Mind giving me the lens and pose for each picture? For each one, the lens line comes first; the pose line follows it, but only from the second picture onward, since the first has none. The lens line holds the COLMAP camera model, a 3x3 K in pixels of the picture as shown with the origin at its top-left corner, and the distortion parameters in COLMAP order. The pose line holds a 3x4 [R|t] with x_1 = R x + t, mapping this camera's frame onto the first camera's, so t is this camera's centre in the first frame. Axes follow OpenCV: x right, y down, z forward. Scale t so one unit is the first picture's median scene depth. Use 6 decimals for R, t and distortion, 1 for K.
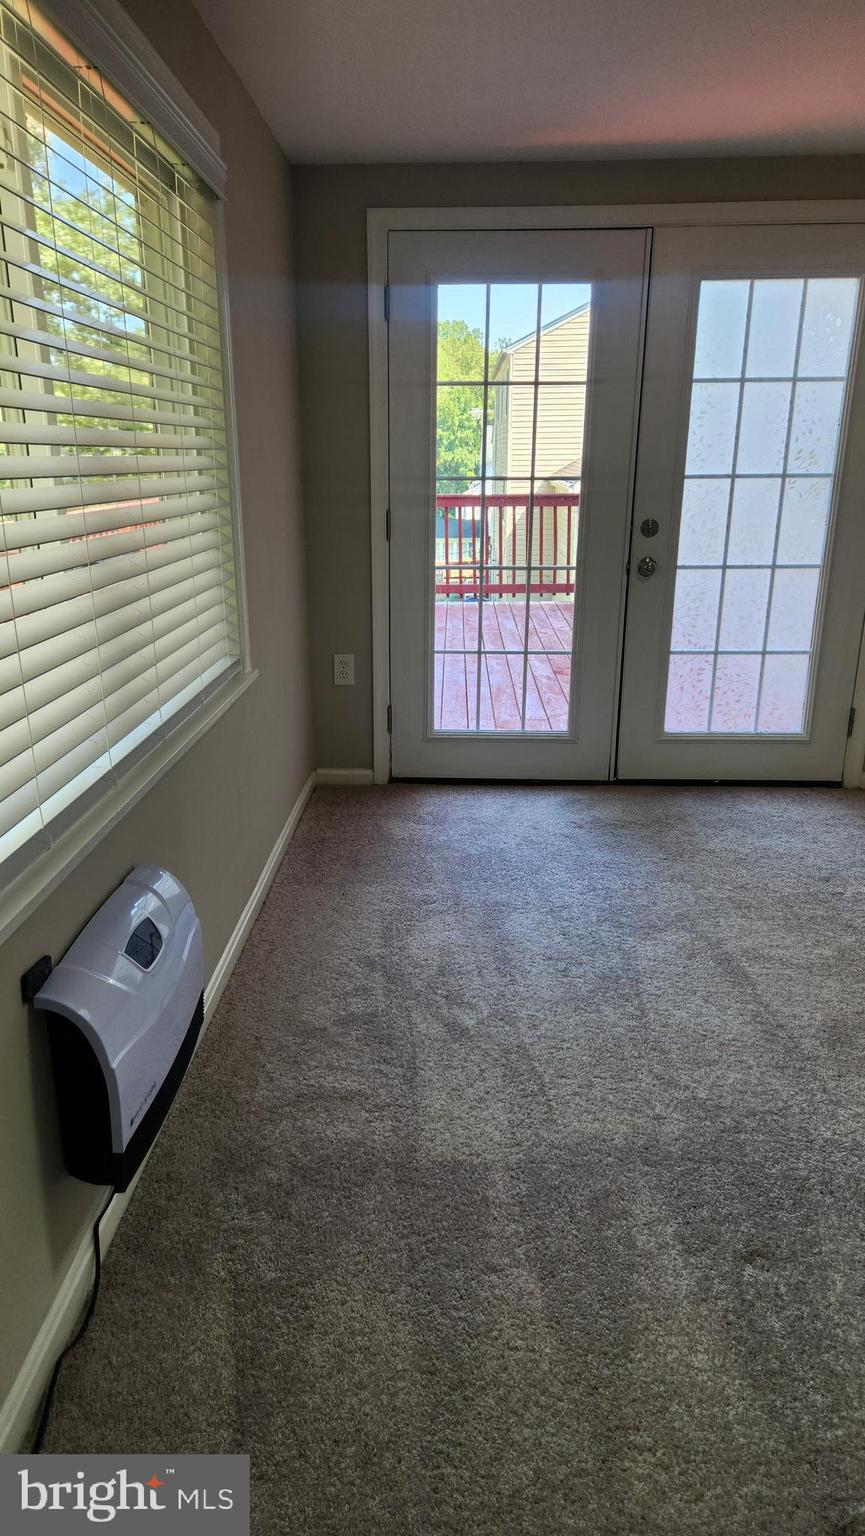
lens RADIAL K [[1042.5, 0, 430.2], [0, 1042.5, 768.8], [0, 0, 1]] dist [0.073974, -0.059783]
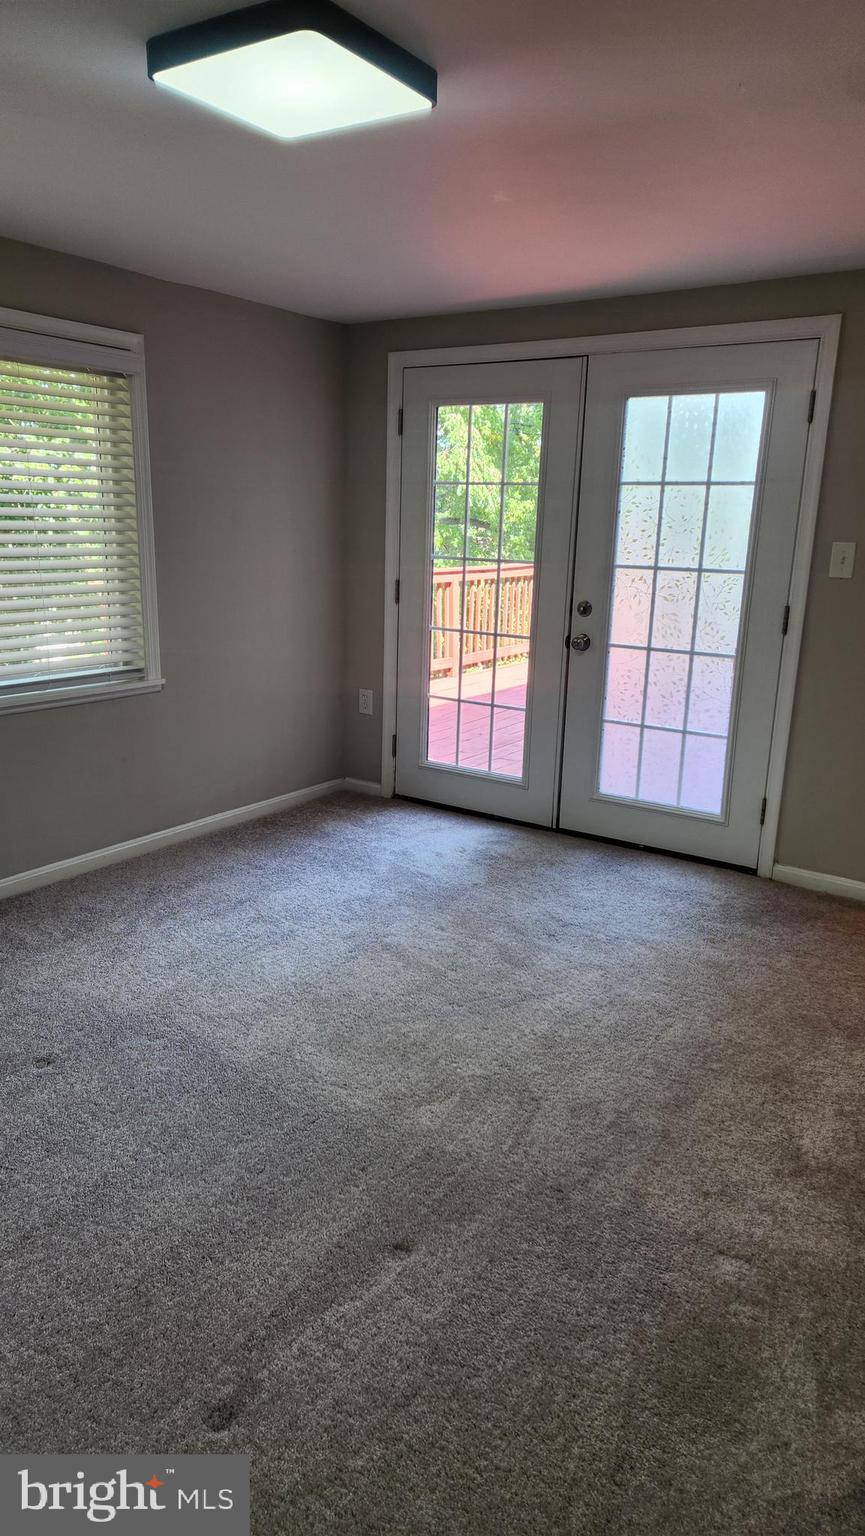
lens RADIAL K [[1042.5, 0, 466.6], [0, 1042.5, 801.0], [0, 0, 1]] dist [0.073974, -0.059783]
pose [[0.843809, 0.163881, -0.511008, 0.714315], [-0.192042, 0.981384, -0.002382, 0.003493], [0.501104, 0.100145, 0.859573, -0.022993]]
